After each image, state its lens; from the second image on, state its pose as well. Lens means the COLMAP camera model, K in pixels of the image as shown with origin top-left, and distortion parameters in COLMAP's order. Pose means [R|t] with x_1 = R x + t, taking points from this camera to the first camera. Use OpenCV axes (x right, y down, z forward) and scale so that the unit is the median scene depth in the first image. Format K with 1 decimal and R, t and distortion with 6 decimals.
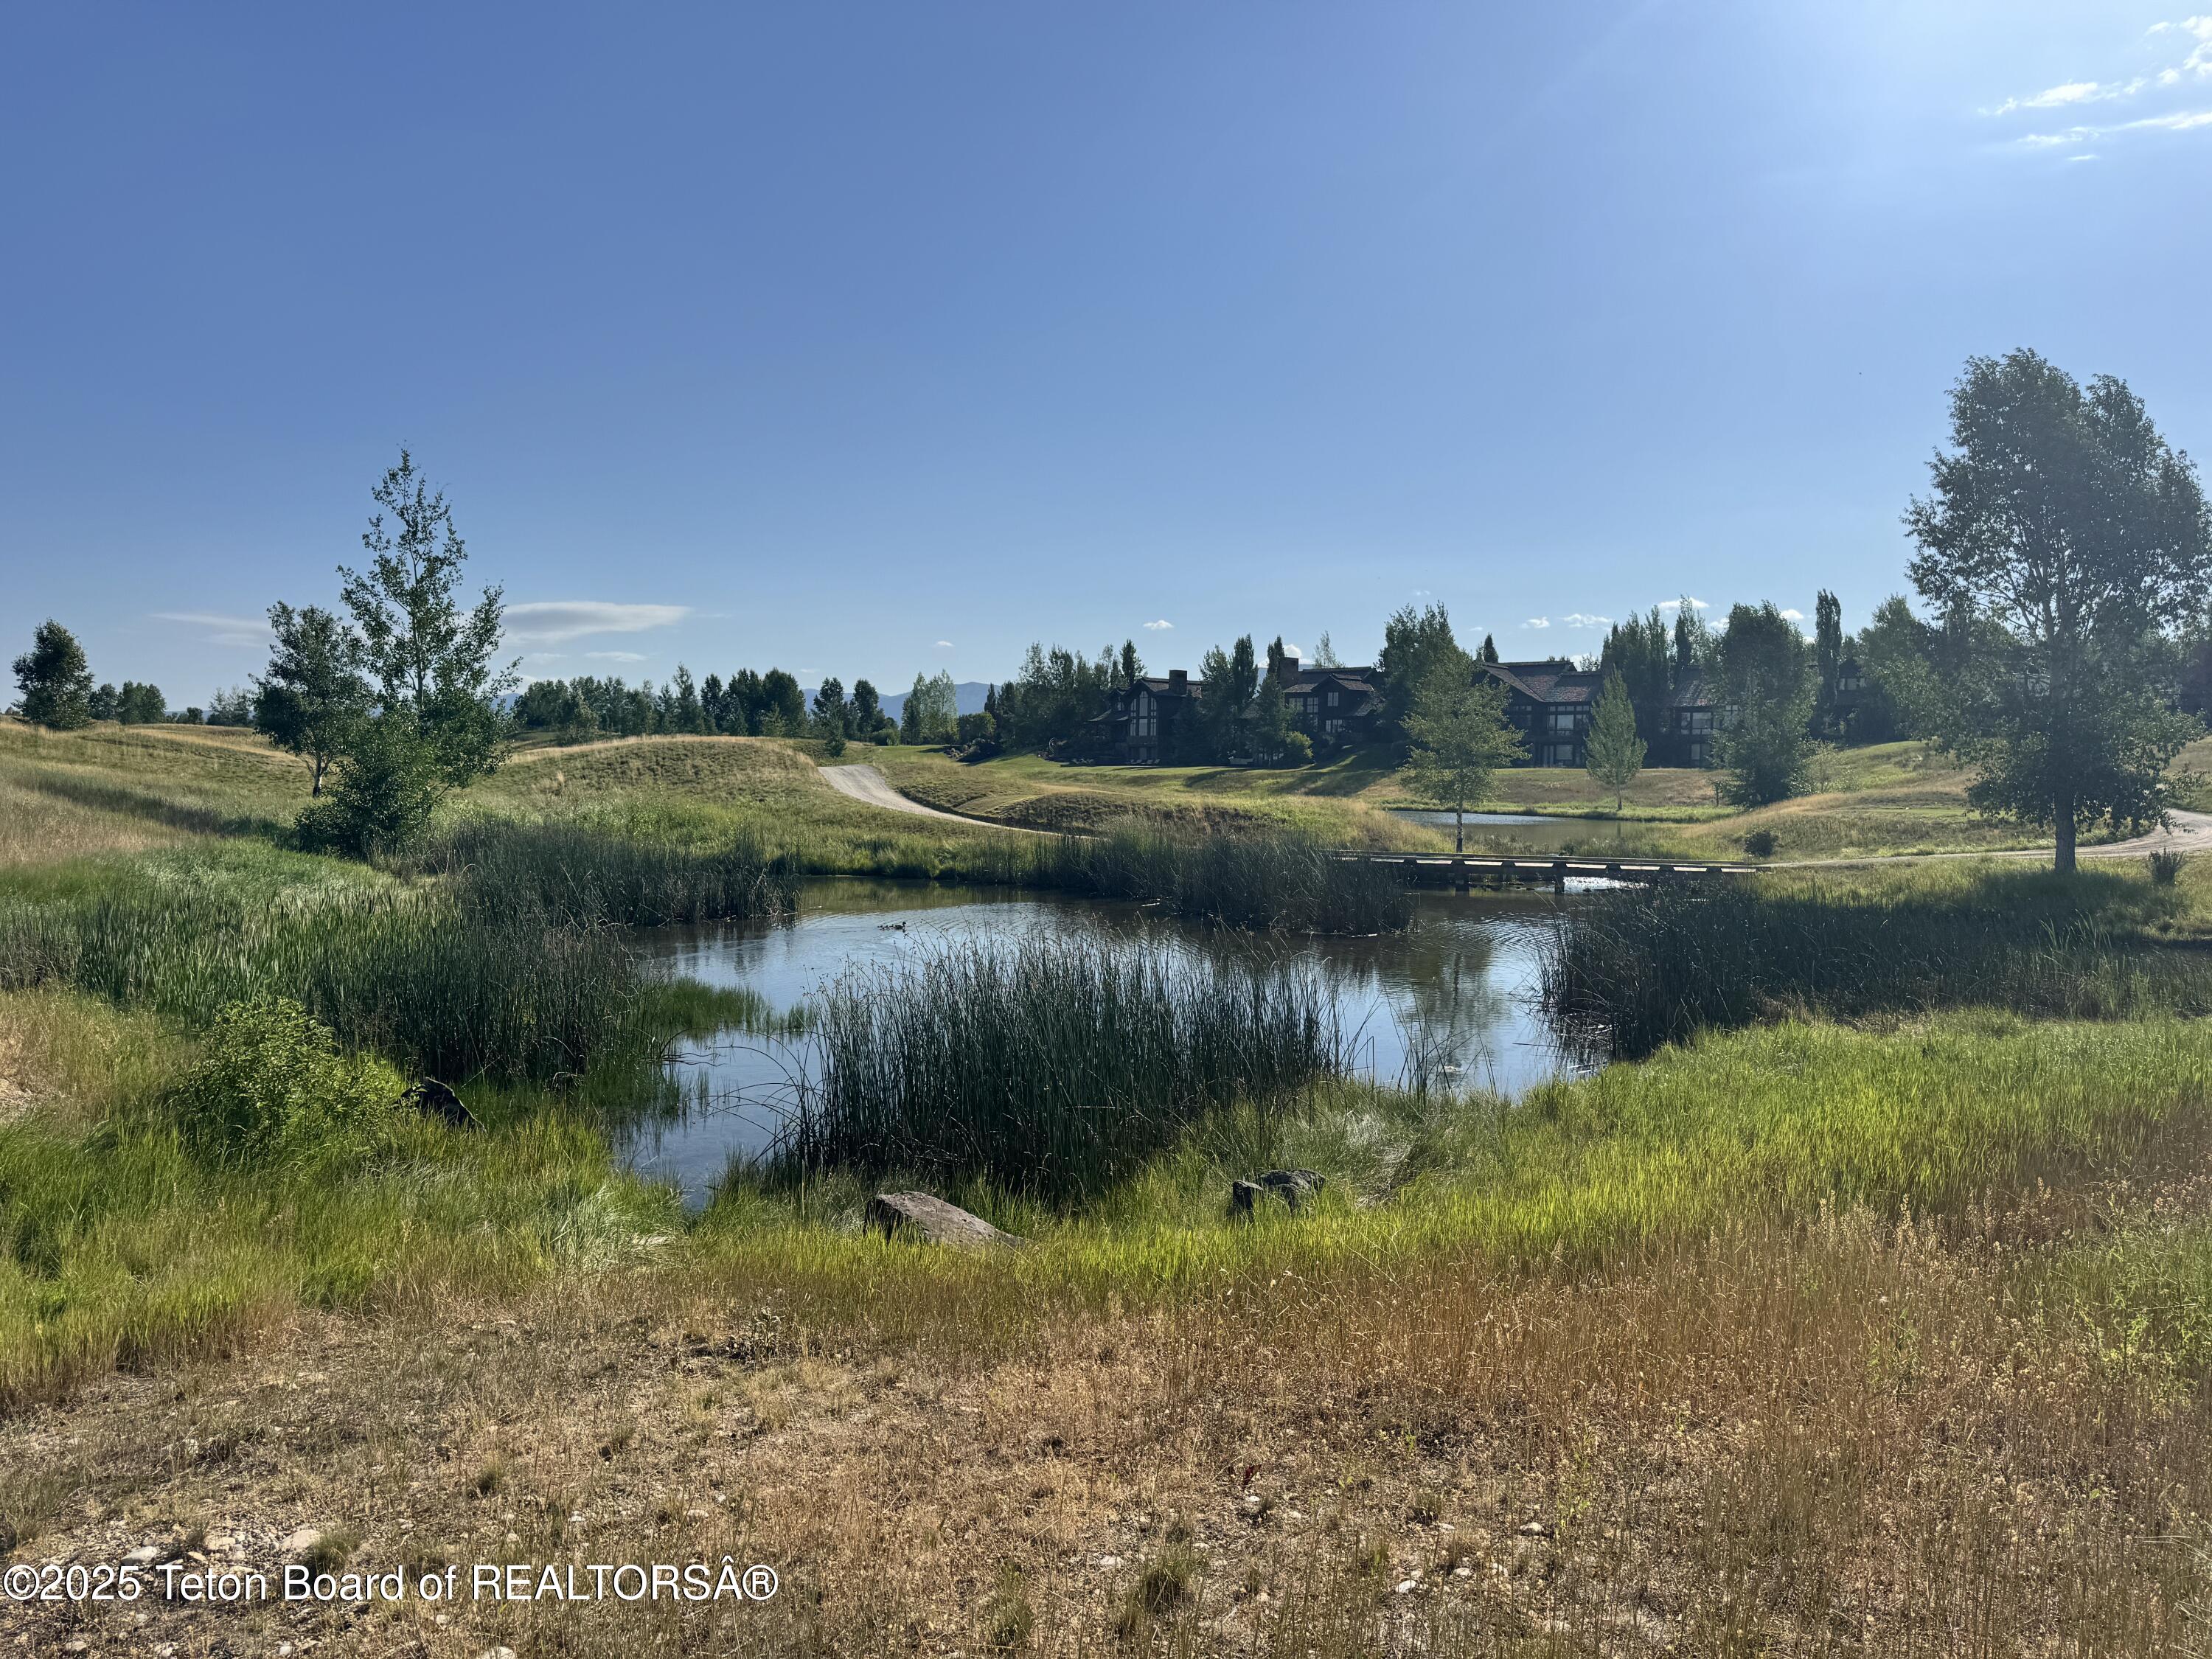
lens RADIAL K [[1519.8, 0, 1109.0], [0, 1519.8, 876.3], [0, 0, 1]] dist [0.054596, -0.068570]
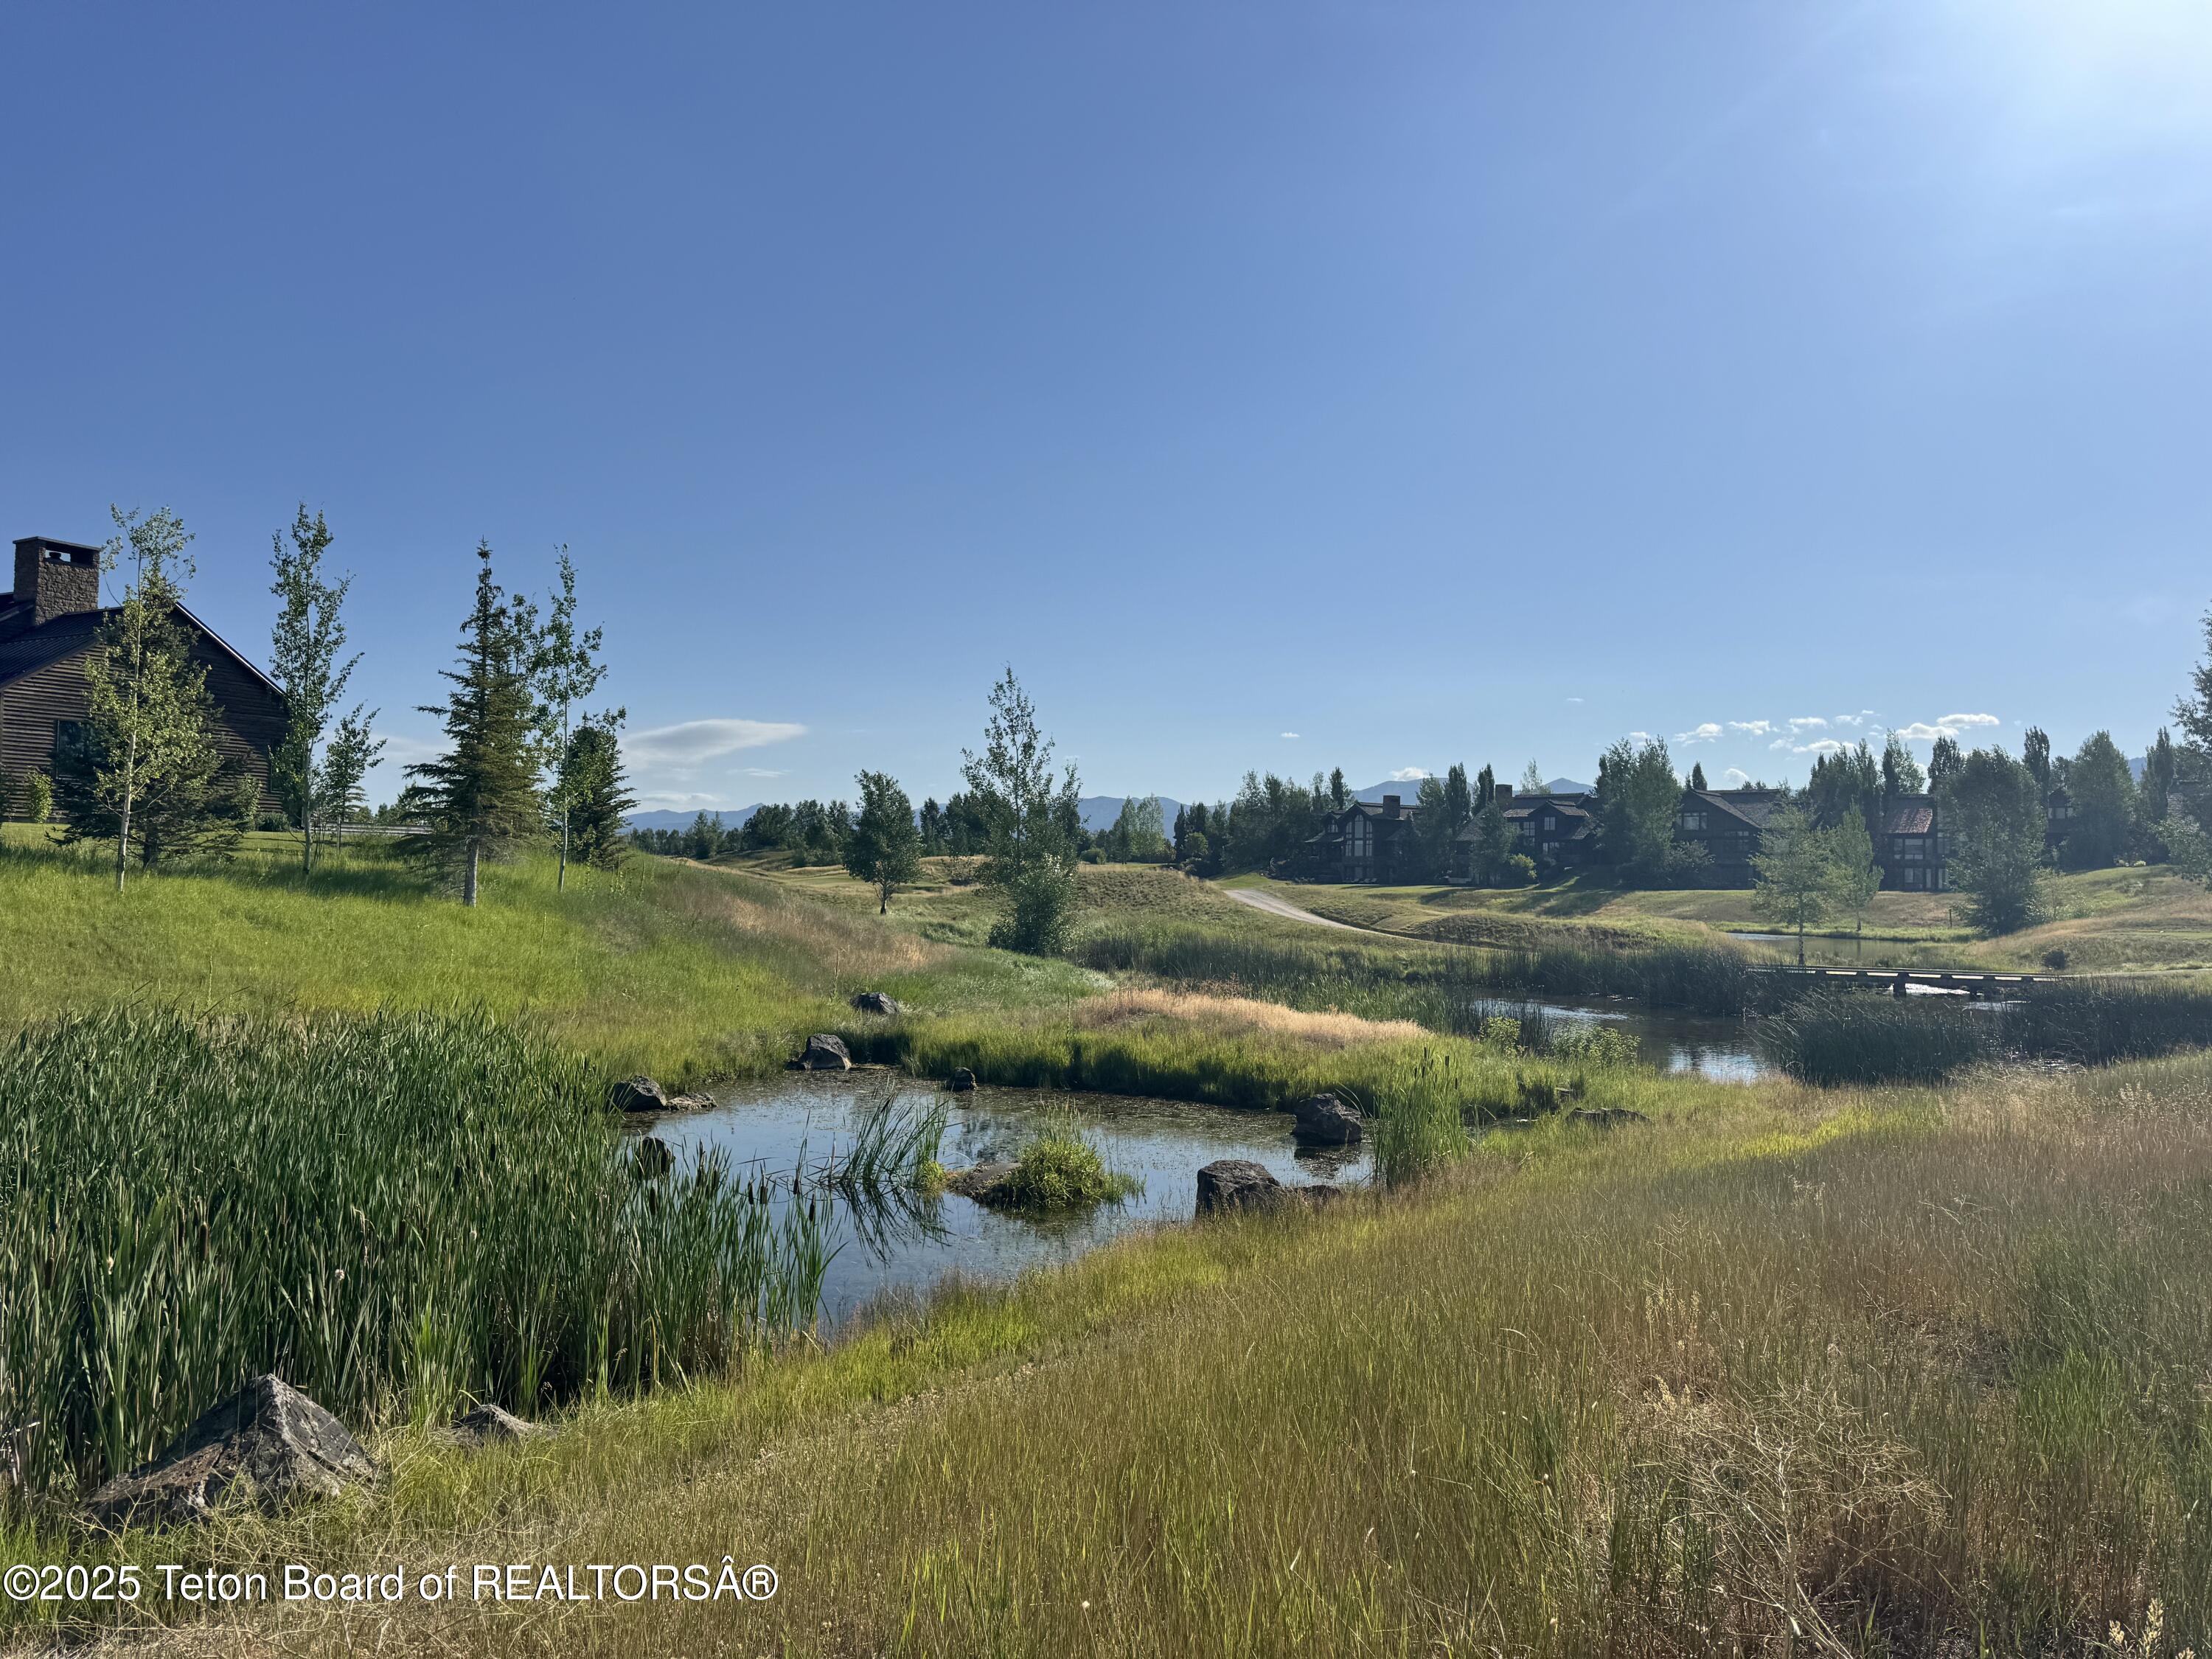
lens RADIAL K [[1519.8, 0, 1105.5], [0, 1519.8, 878.3], [0, 0, 1]] dist [0.054596, -0.068570]
pose [[0.996364, 0.002709, -0.085152, -0.081134], [-0.008878, 0.997354, -0.072150, 0.003384], [0.084731, 0.072643, 0.993752, -0.108612]]
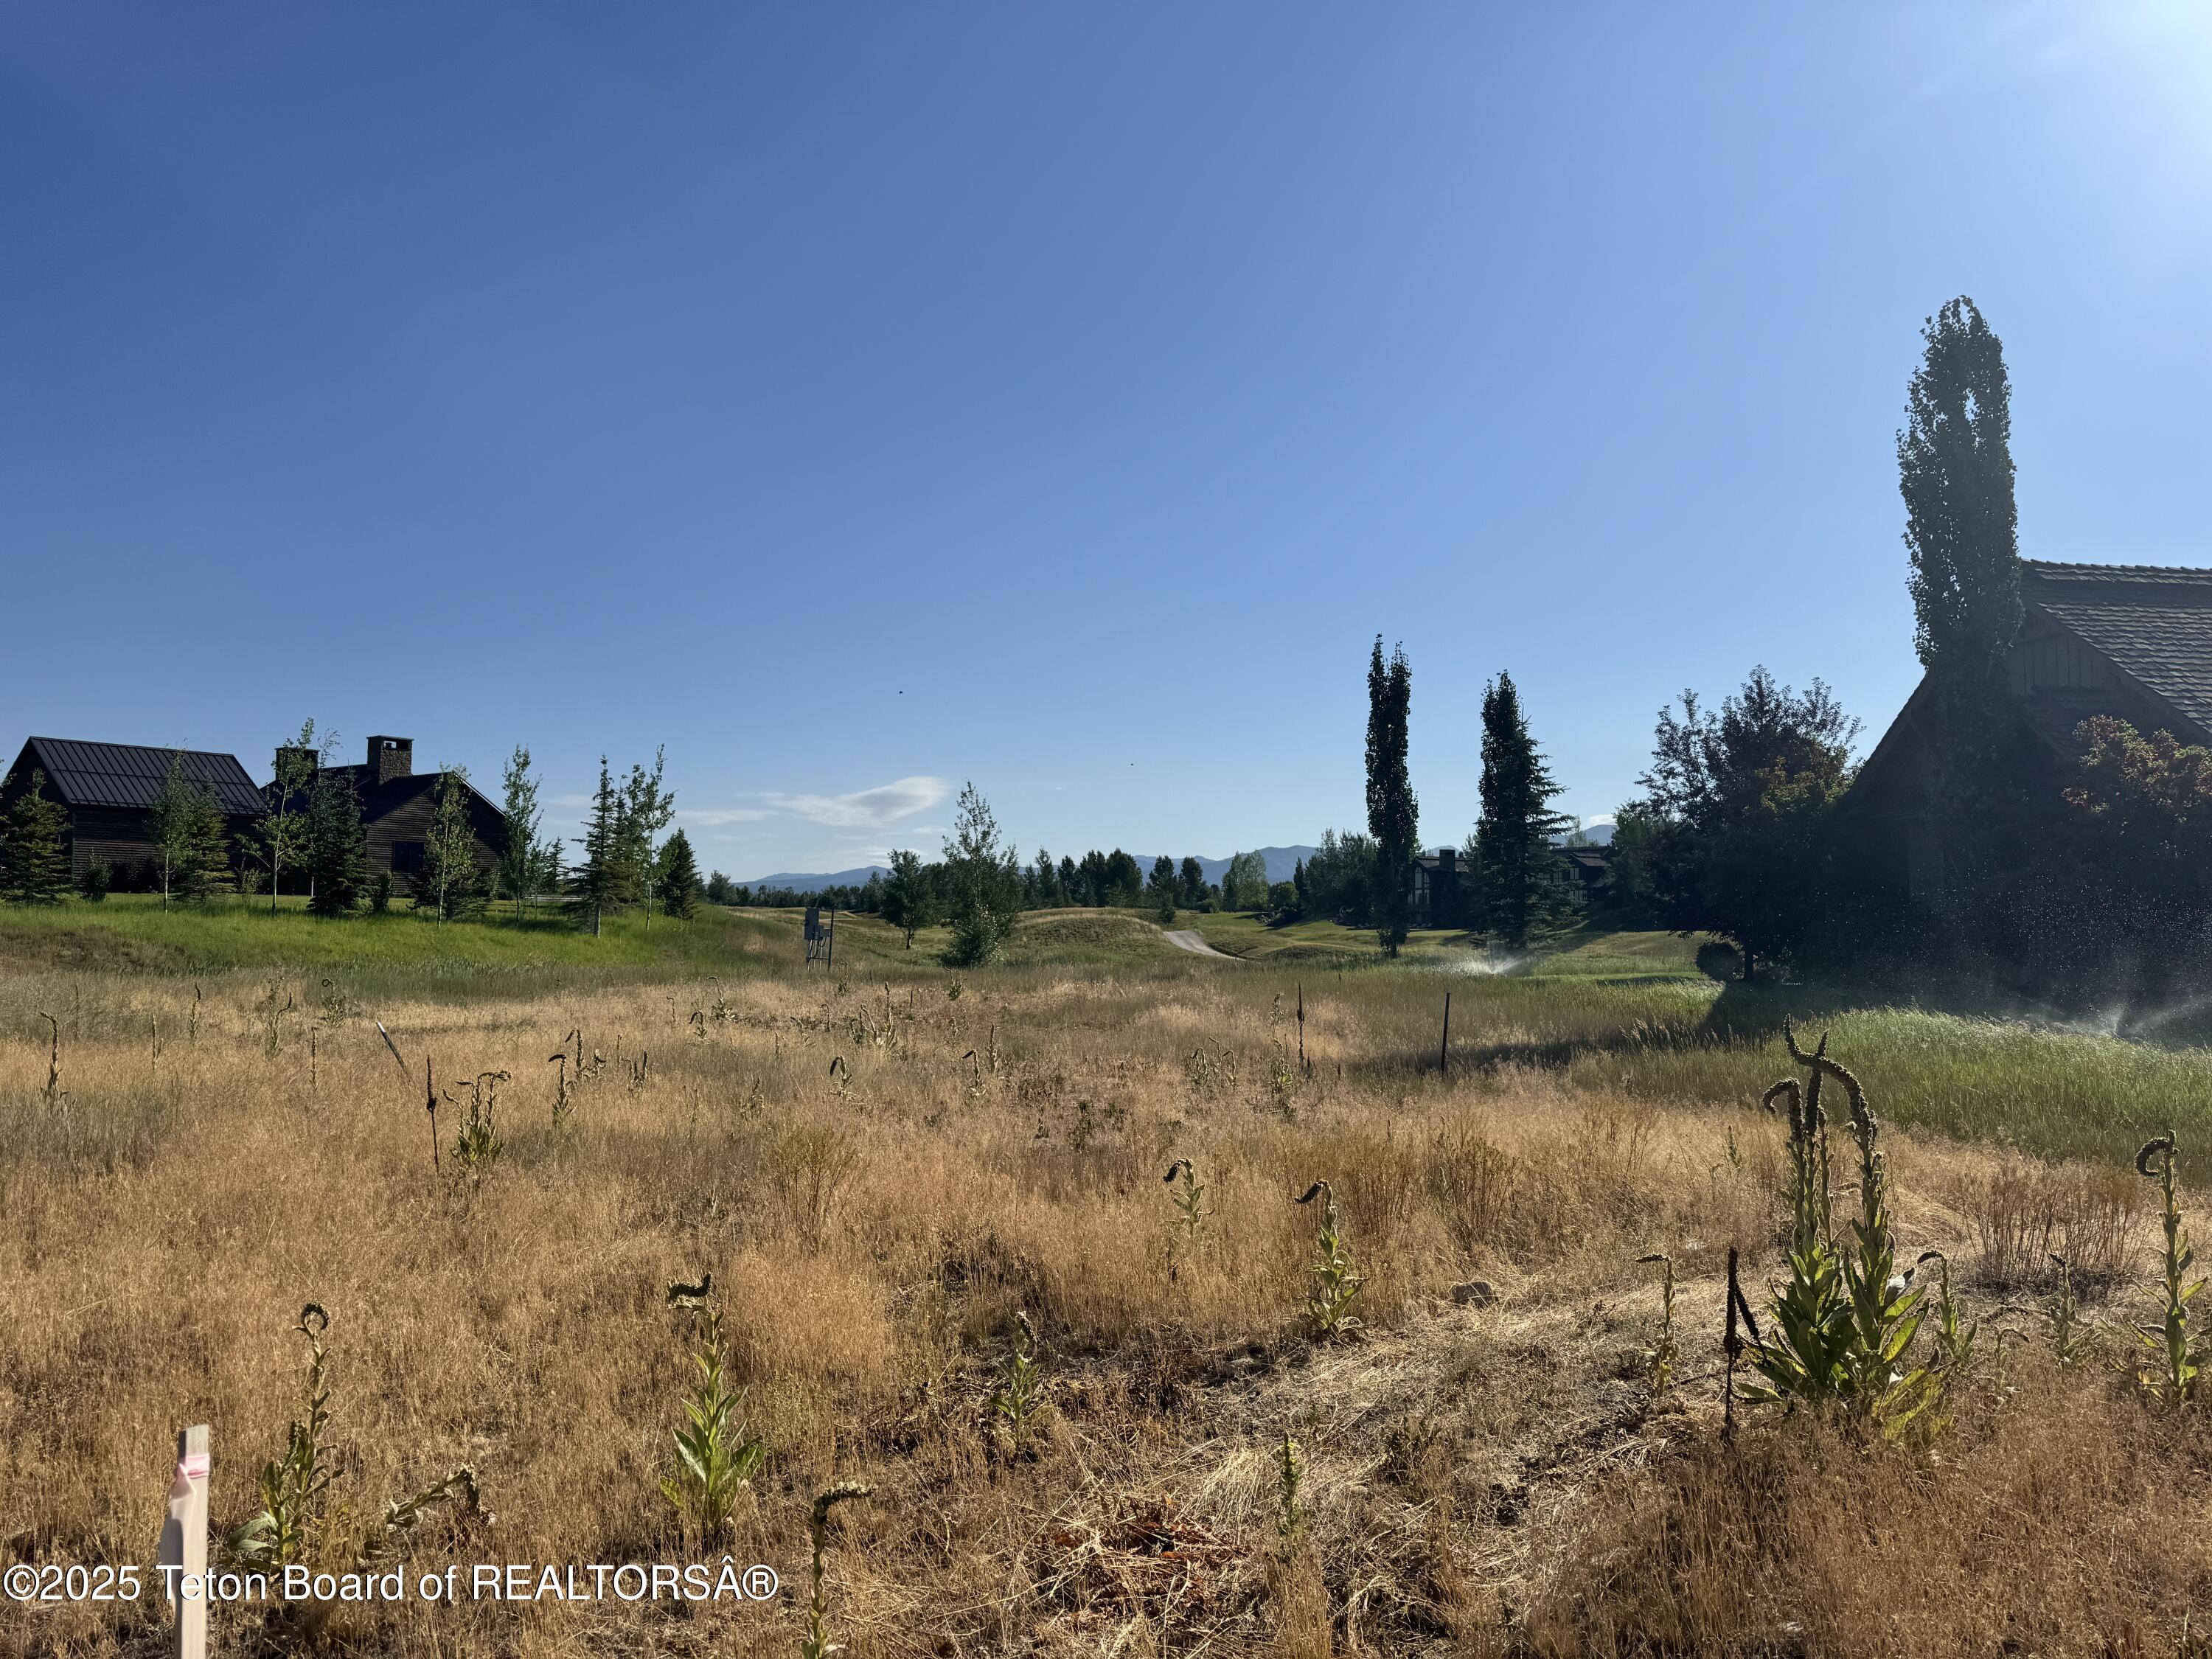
lens RADIAL K [[1519.8, 0, 1110.1], [0, 1519.8, 840.6], [0, 0, 1]] dist [0.054596, -0.068570]
pose [[0.977714, -0.020602, -0.208927, 0.046735], [-0.006661, 0.991628, -0.128955, 0.020521], [0.209834, 0.127472, 0.969392, -0.296598]]
